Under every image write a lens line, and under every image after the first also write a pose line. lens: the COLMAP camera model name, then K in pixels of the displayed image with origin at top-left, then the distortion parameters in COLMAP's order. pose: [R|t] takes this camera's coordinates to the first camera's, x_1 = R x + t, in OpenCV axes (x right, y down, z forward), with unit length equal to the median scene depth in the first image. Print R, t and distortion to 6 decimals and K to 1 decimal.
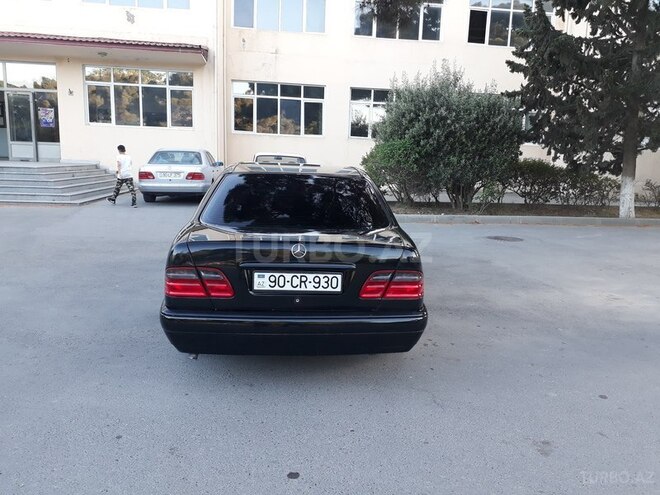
lens RADIAL K [[490.4, 0, 330.0], [0, 490.4, 247.5], [0, 0, 1]] dist [0.002772, -0.003566]
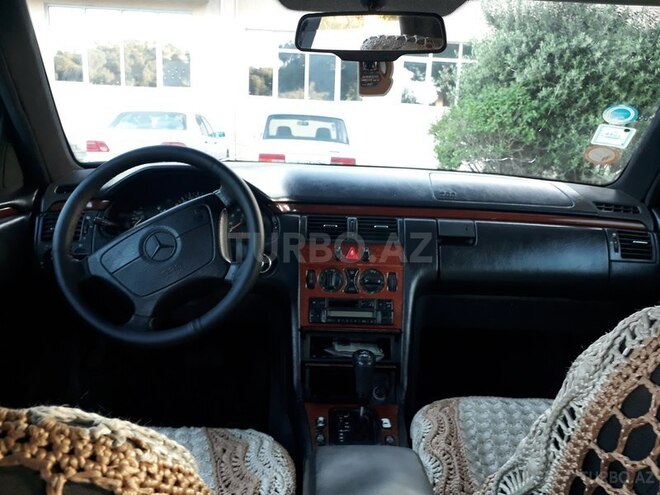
lens RADIAL K [[545.3, 0, 330.0], [0, 545.3, 247.5], [0, 0, 1]] dist [0.003795, -0.004093]
pose [[0.998127, 0.021406, -0.057317, -0.022131], [-0.020945, 0.999743, 0.008635, -0.019735], [0.057487, -0.007419, 0.998319, 0.248400]]
